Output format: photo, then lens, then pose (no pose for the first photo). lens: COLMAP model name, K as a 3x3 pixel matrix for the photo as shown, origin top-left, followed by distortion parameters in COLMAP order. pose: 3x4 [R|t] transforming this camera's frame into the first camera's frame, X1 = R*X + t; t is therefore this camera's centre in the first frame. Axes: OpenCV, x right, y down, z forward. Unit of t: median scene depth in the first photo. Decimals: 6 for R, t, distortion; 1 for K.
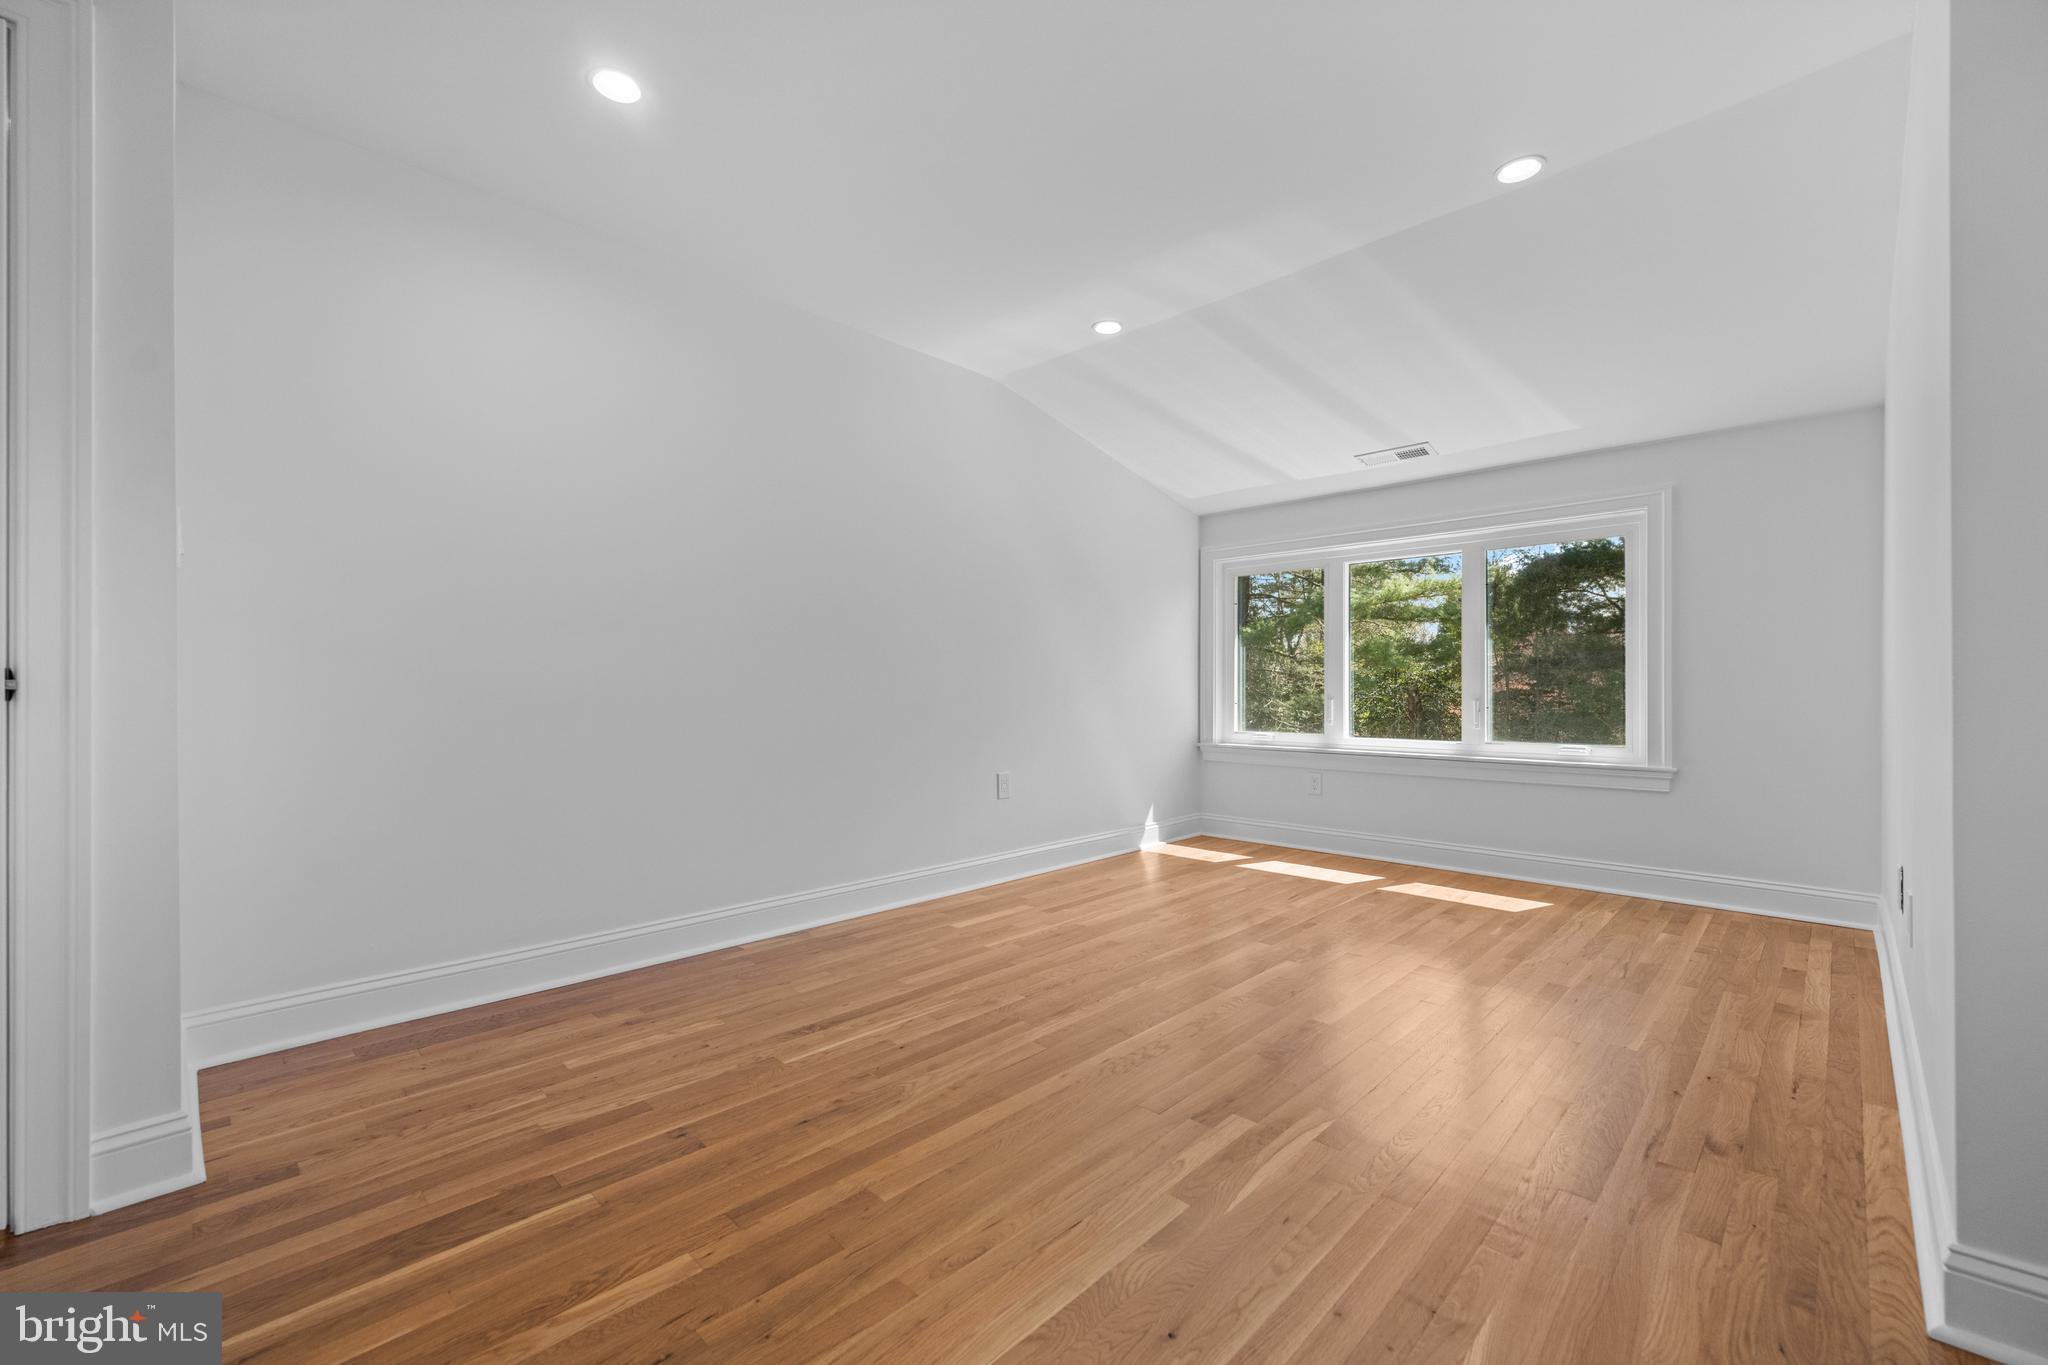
lens RADIAL K [[839.1, 0, 1024.0], [0, 839.1, 682.5], [0, 0, 1]] dist [-0.001237, -0.000309]
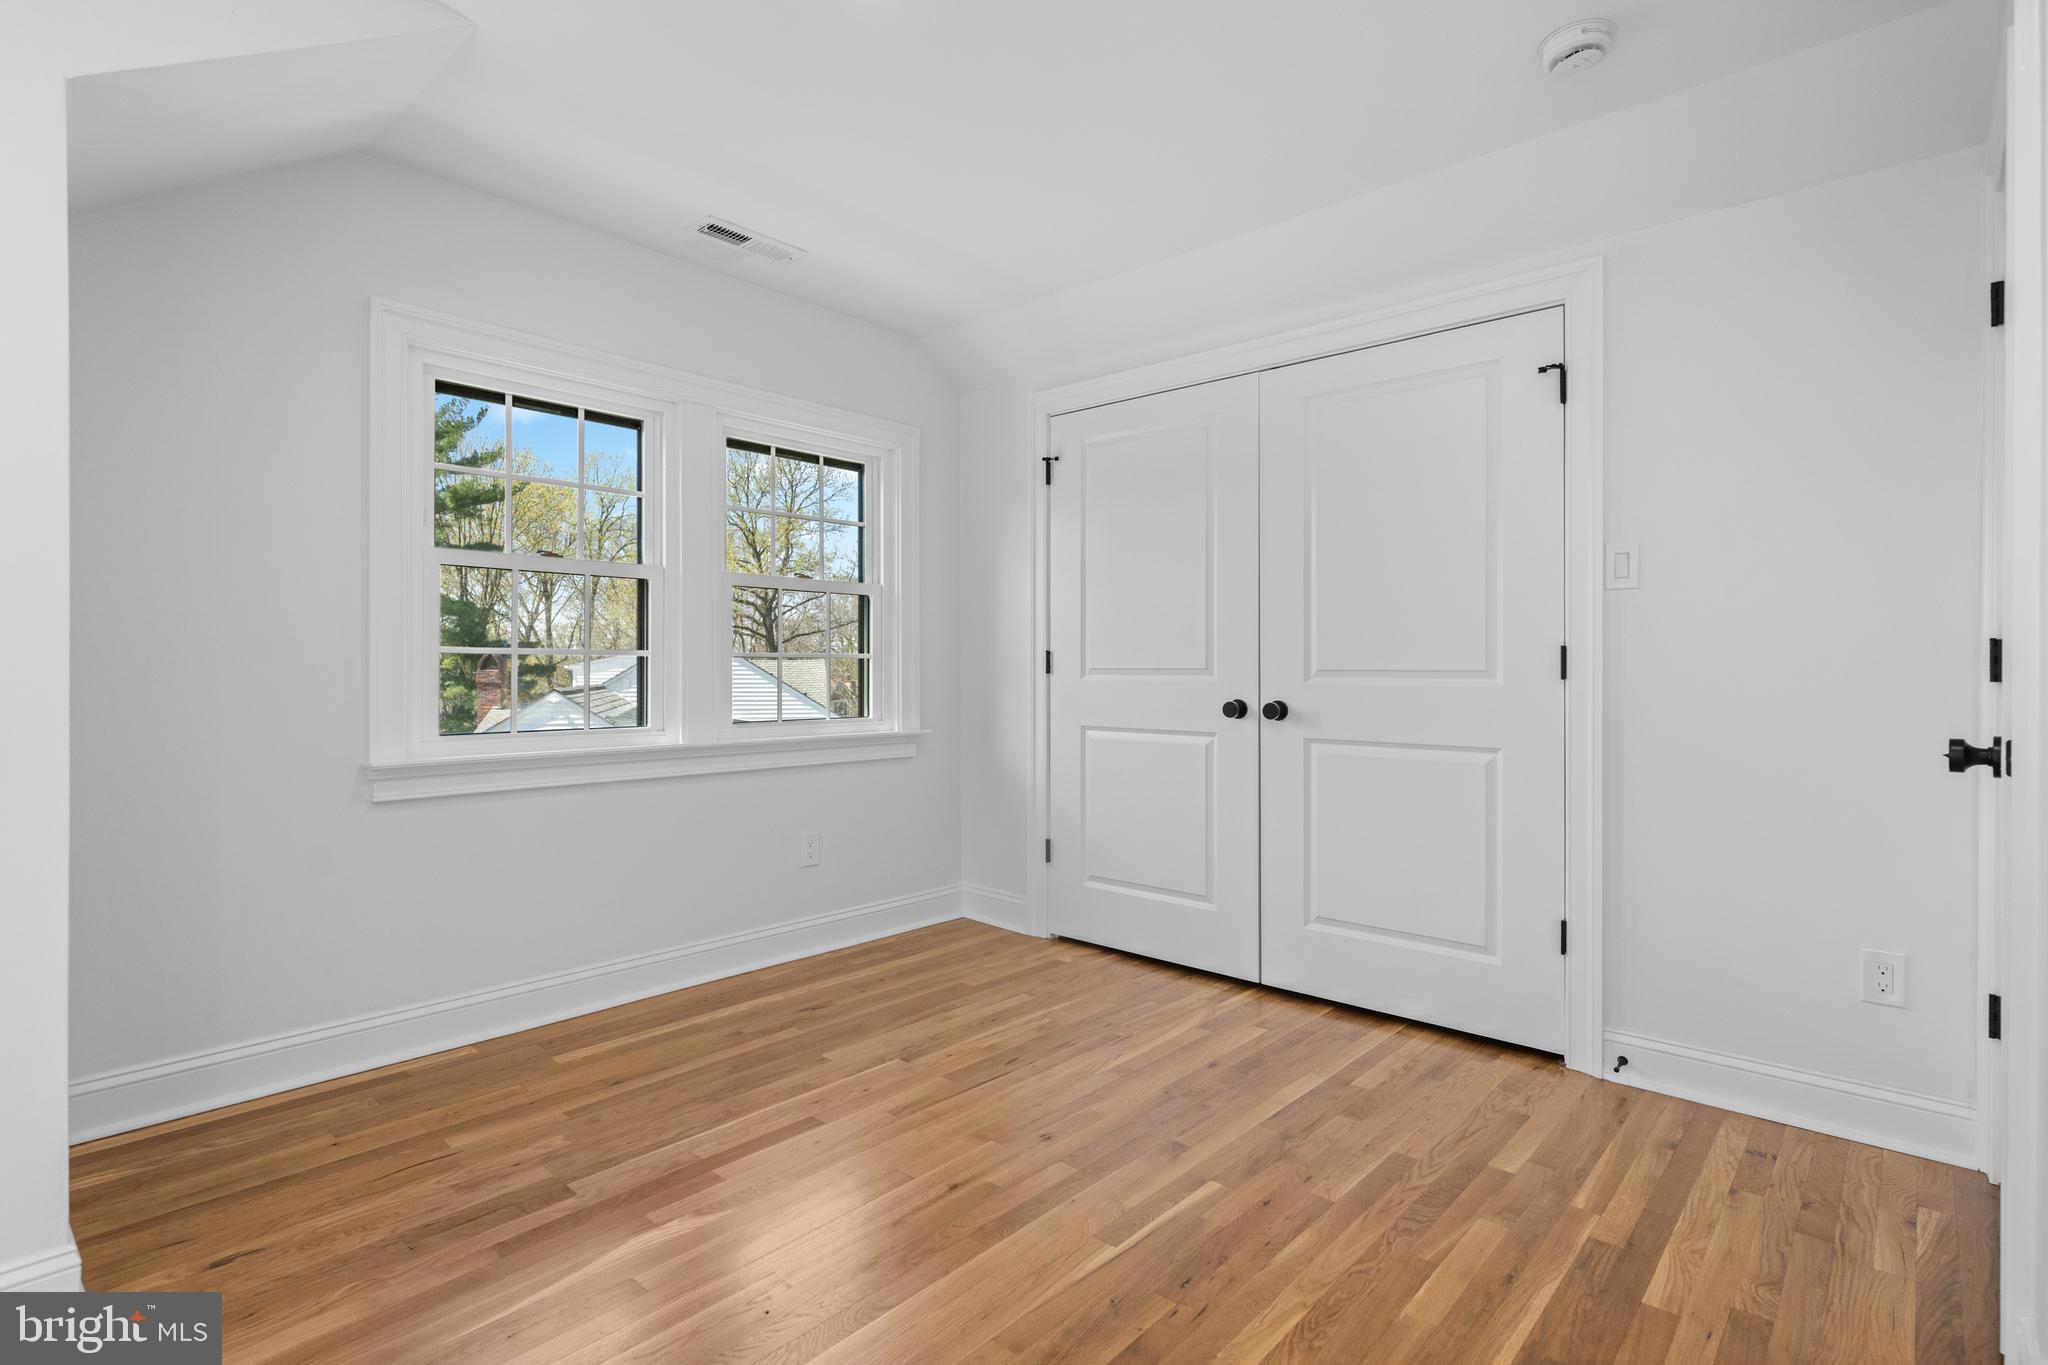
lens RADIAL K [[982.2, 0, 1012.7], [0, 982.2, 673.9], [0, 0, 1]] dist [-0.002047, -0.000005]
pose [[-0.999681, 0.002207, -0.025155, -0.081773], [0.002220, 0.999997, -0.000490, -0.063378], [0.025154, -0.000546, -0.999683, 1.465739]]
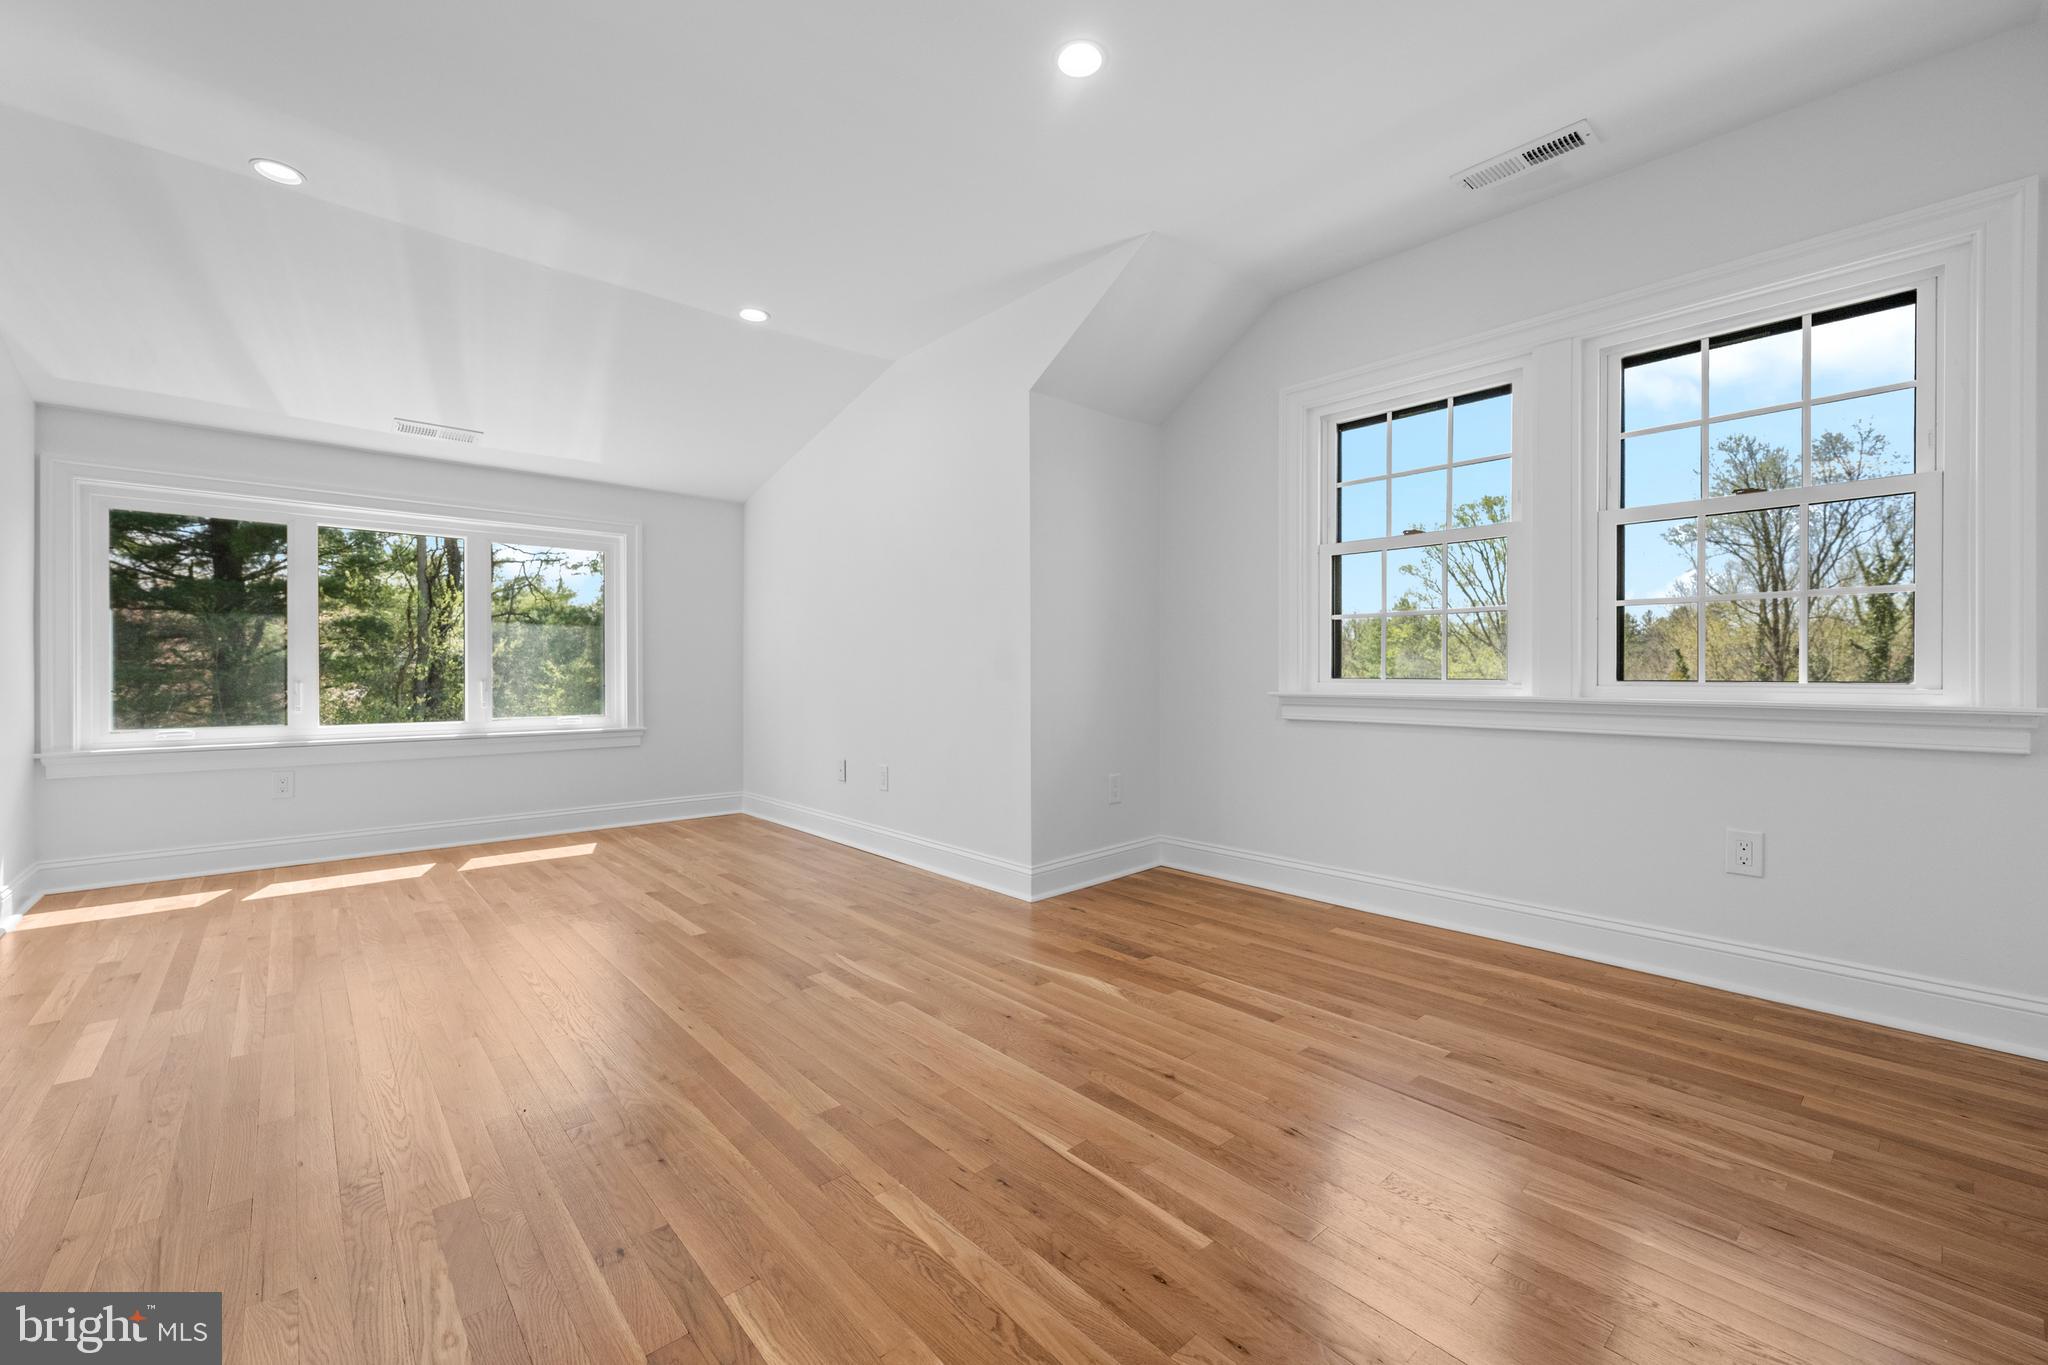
lens RADIAL K [[819.9, 0, 1023.1], [0, 819.9, 677.6], [0, 0, 1]] dist [0.001448, -0.000200]
pose [[0.062942, -0.004263, 0.998008, -0.996651], [-0.004802, 0.999978, 0.004574, 0.017974], [-0.998006, -0.005080, 0.062920, 0.532211]]
